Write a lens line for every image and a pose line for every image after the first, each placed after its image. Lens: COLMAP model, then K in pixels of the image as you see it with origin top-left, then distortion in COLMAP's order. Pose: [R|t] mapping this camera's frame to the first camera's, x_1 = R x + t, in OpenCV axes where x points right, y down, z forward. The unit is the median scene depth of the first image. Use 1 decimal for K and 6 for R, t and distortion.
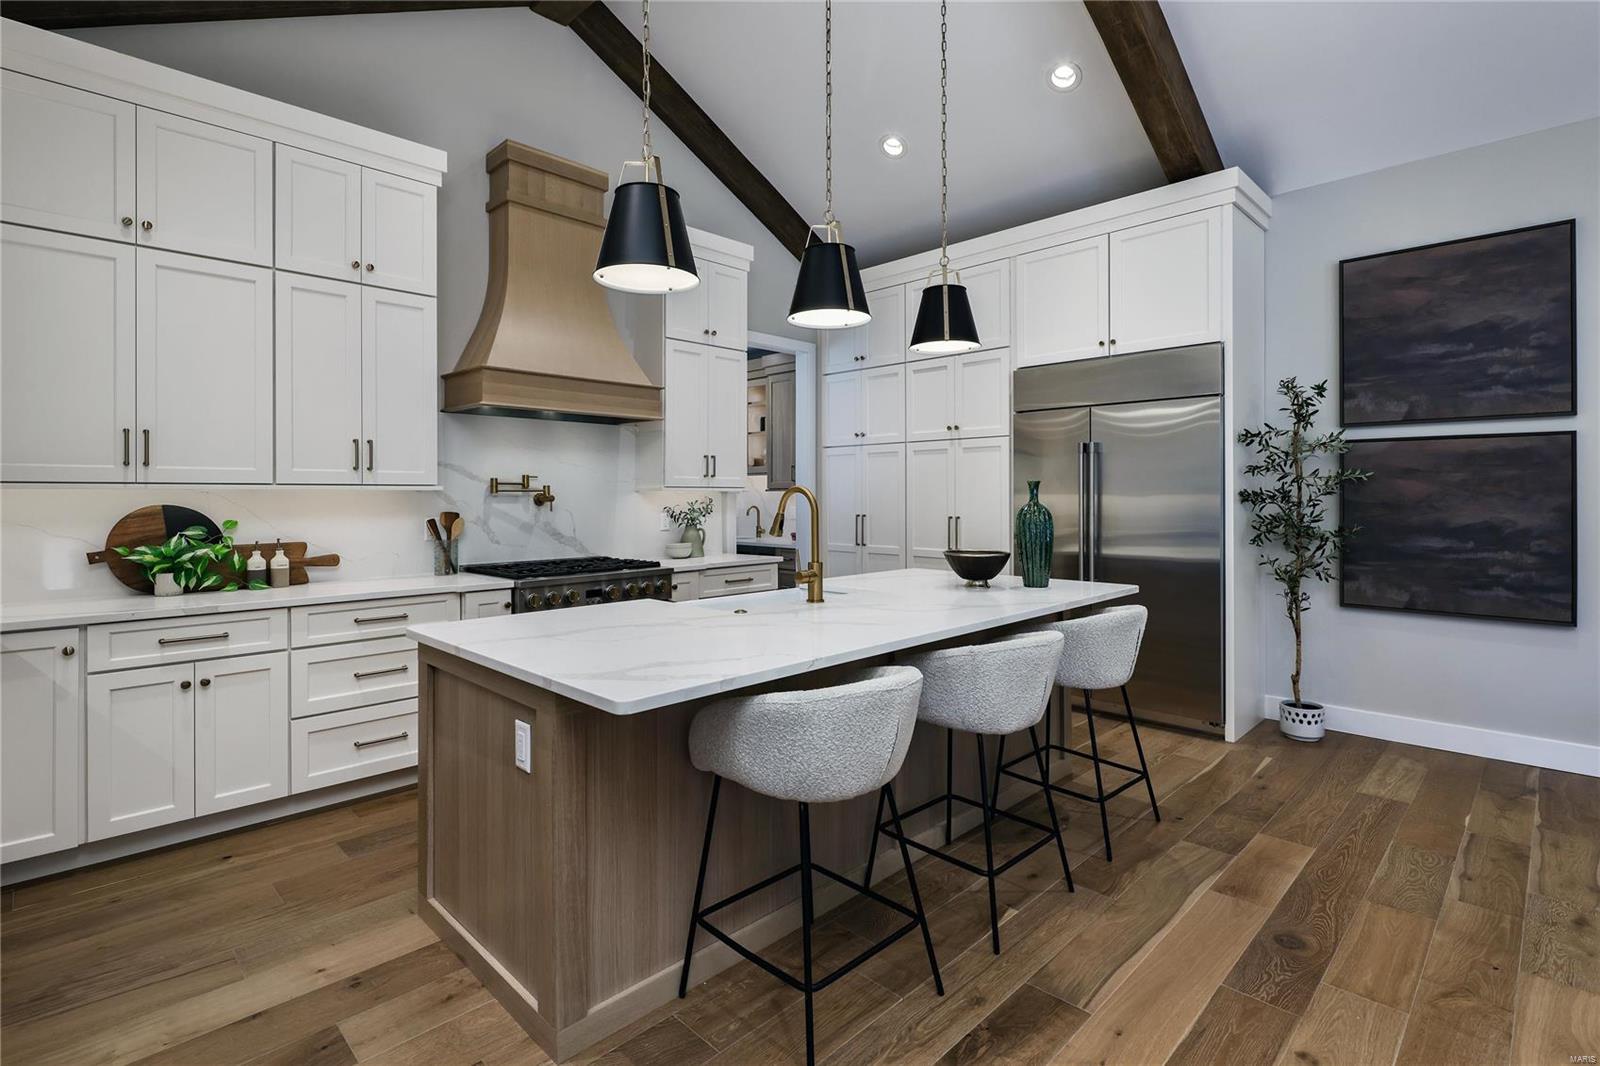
lens RADIAL K [[766.3, 0, 794.7], [0, 766.3, 517.2], [0, 0, 1]] dist [0.000287, 0.000946]
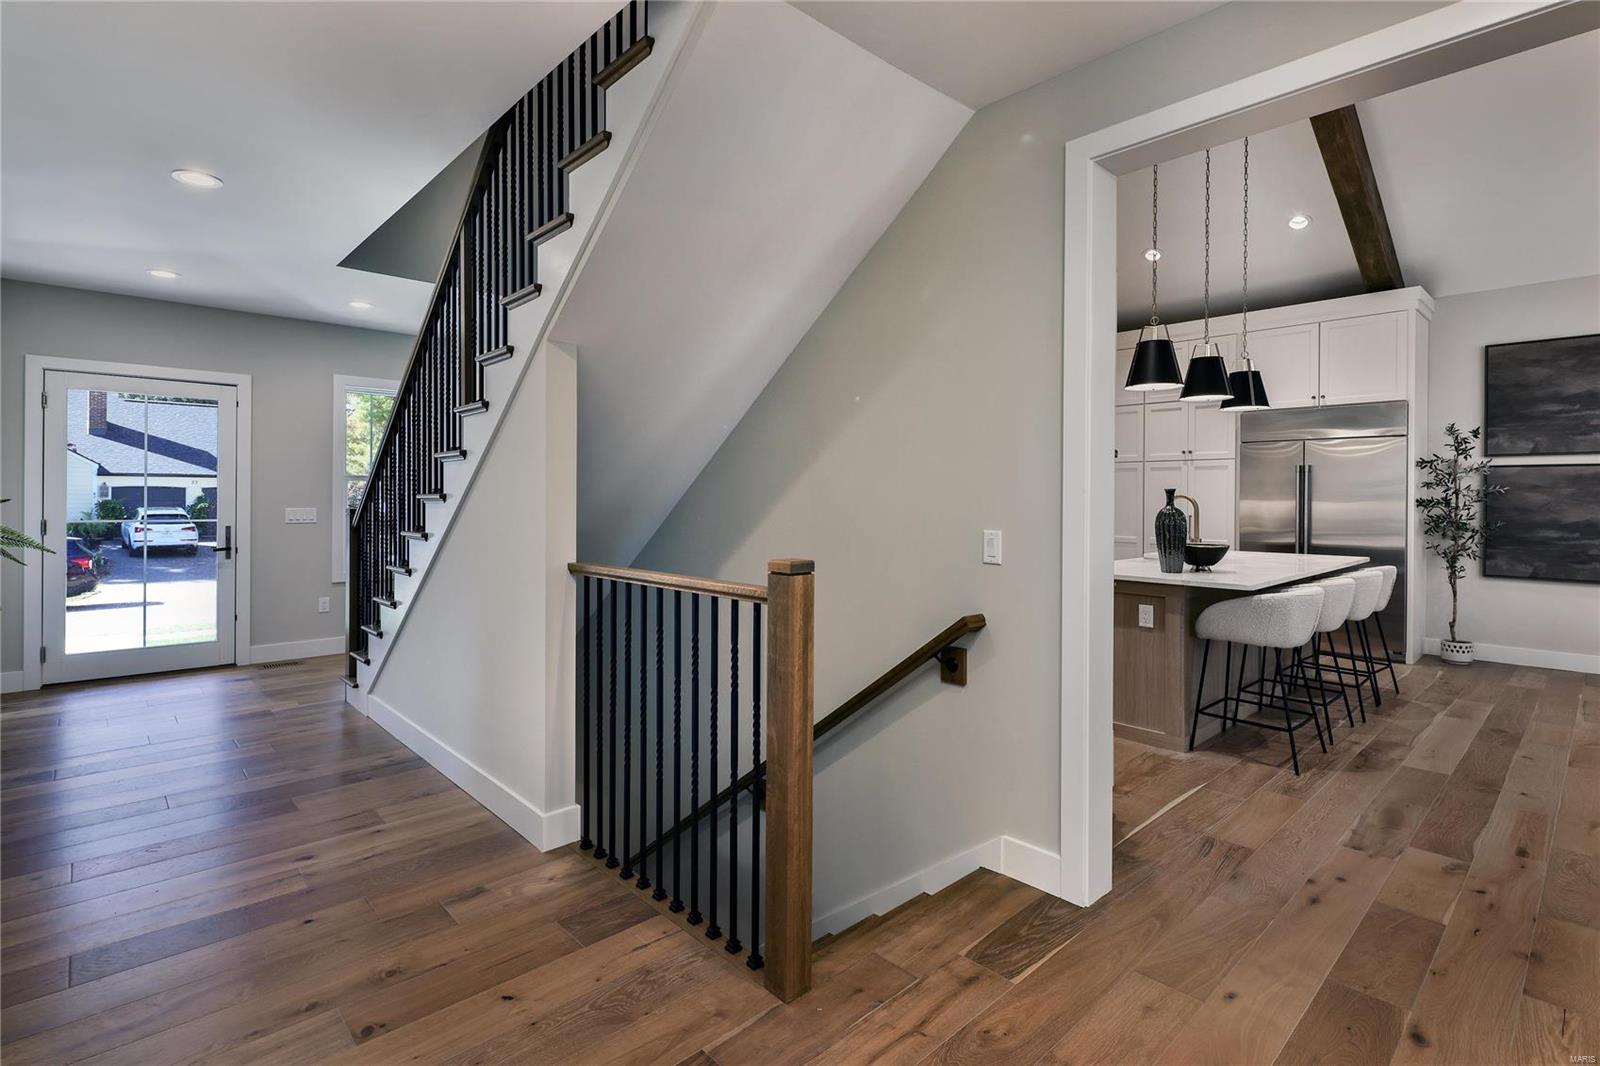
lens RADIAL K [[766.3, 0, 805.2], [0, 766.3, 523.1], [0, 0, 1]] dist [0.000287, 0.000946]
pose [[0.999624, 0.008431, -0.026081, -0.584580], [-0.008331, 0.999958, 0.003937, 0.017412], [0.026113, -0.003718, 0.999652, -0.541871]]
